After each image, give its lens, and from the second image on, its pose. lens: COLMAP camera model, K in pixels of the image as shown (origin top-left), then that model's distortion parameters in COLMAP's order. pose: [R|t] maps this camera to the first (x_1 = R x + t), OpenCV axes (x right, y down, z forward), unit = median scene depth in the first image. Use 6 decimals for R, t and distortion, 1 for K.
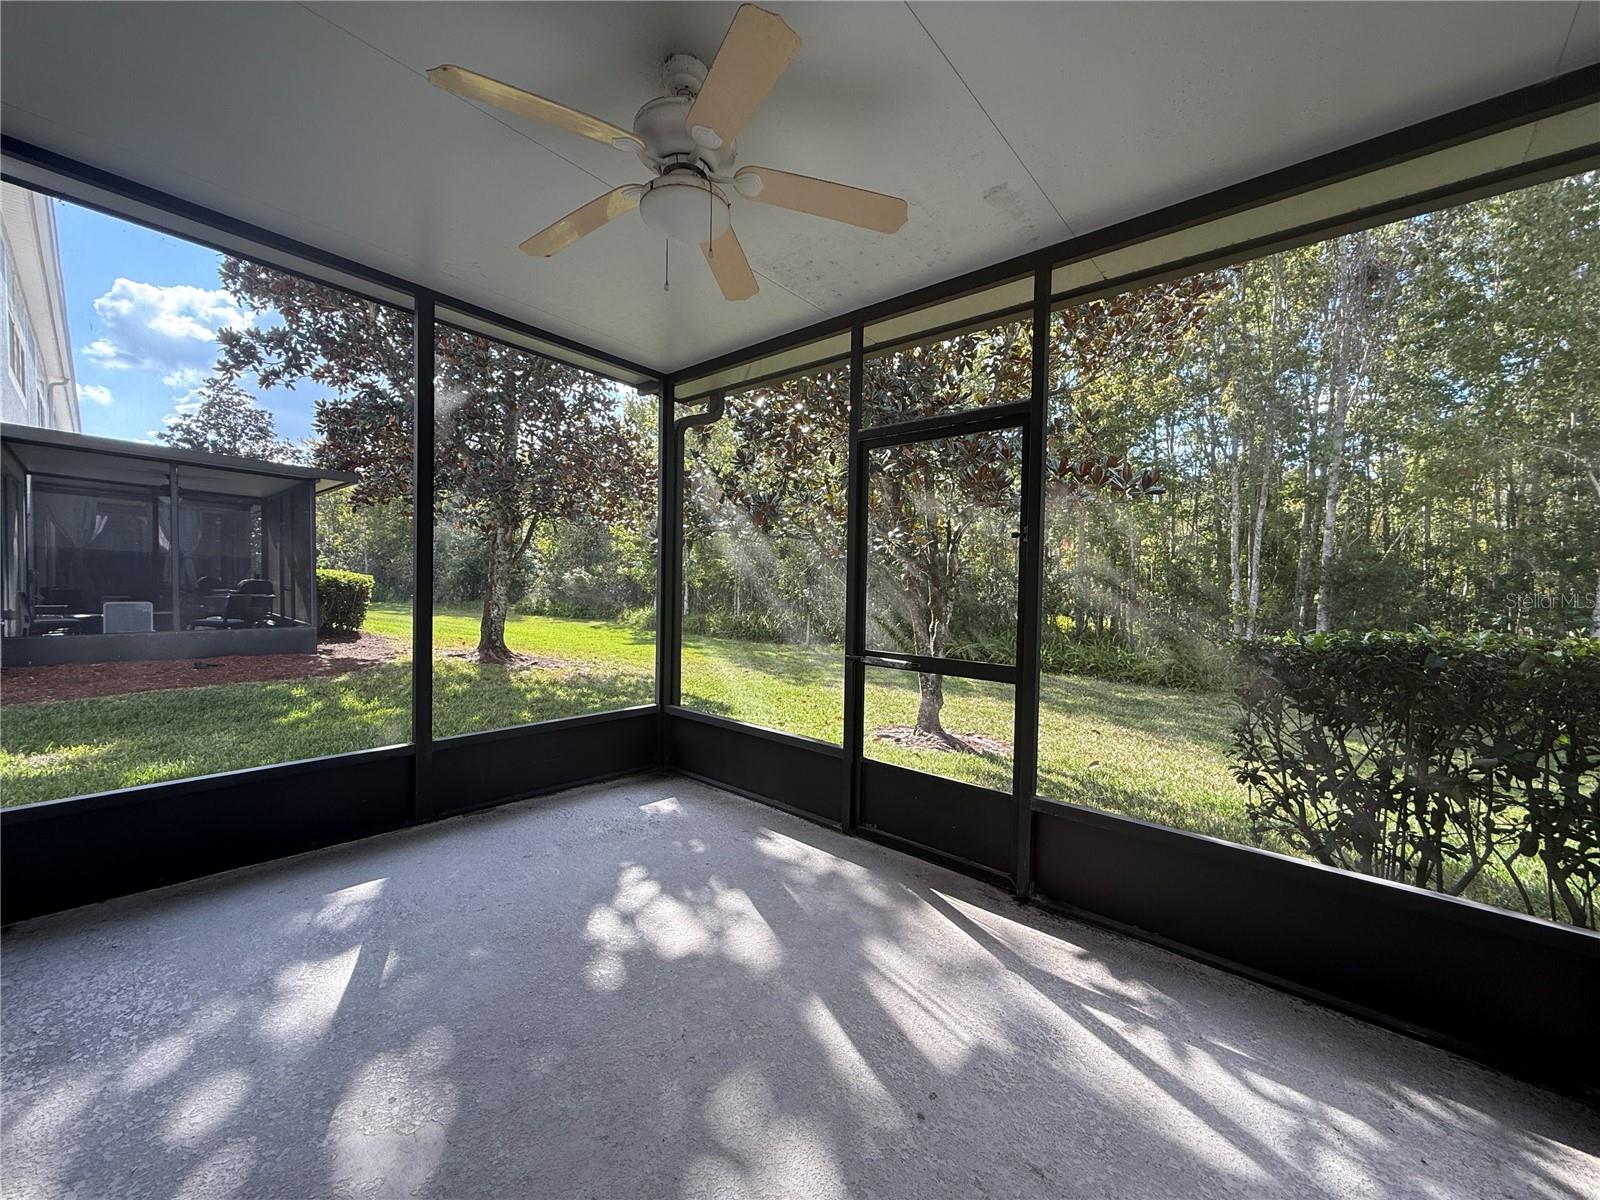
lens RADIAL K [[627.2, 0, 788.0], [0, 627.2, 600.7], [0, 0, 1]] dist [-0.010466, 0.000746]
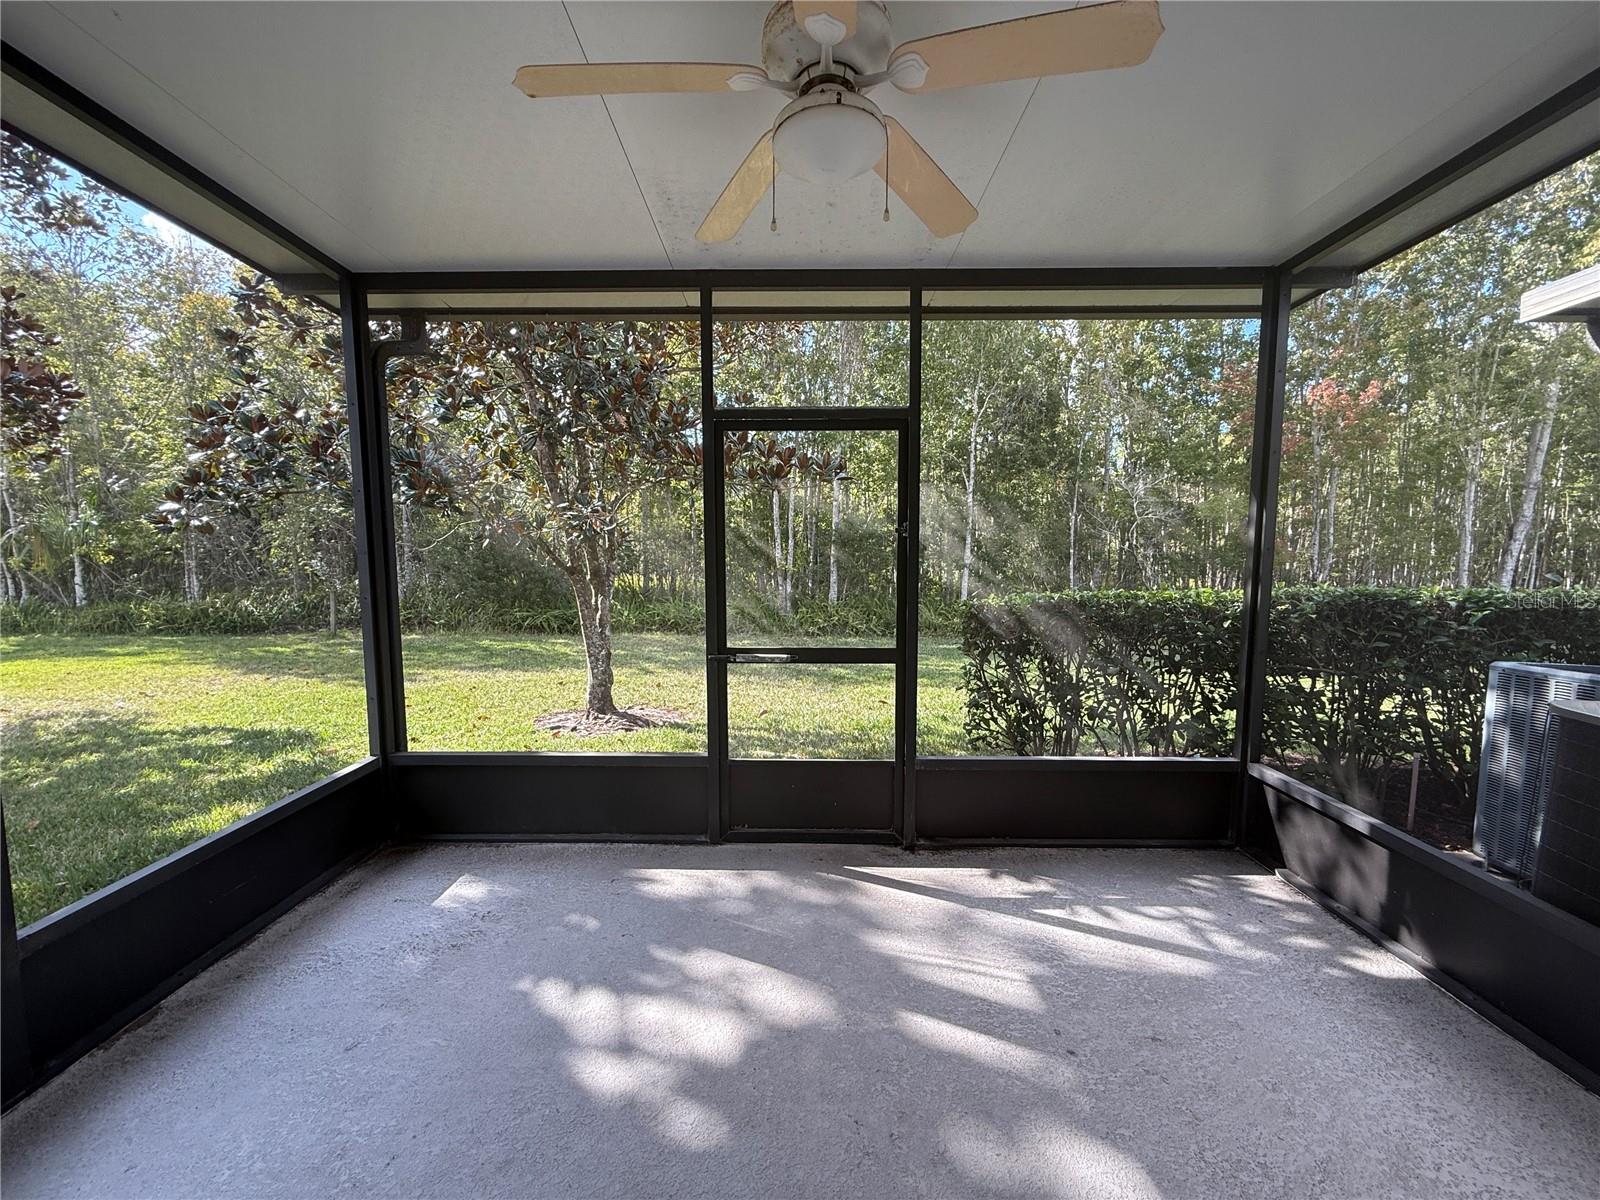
lens RADIAL K [[627.2, 0, 791.9], [0, 627.2, 602.8], [0, 0, 1]] dist [-0.010466, 0.000746]
pose [[0.751614, -0.083610, 0.654282, -0.494675], [0.039711, 0.995870, 0.081642, -0.071768], [-0.658407, -0.035381, 0.751830, 0.287822]]
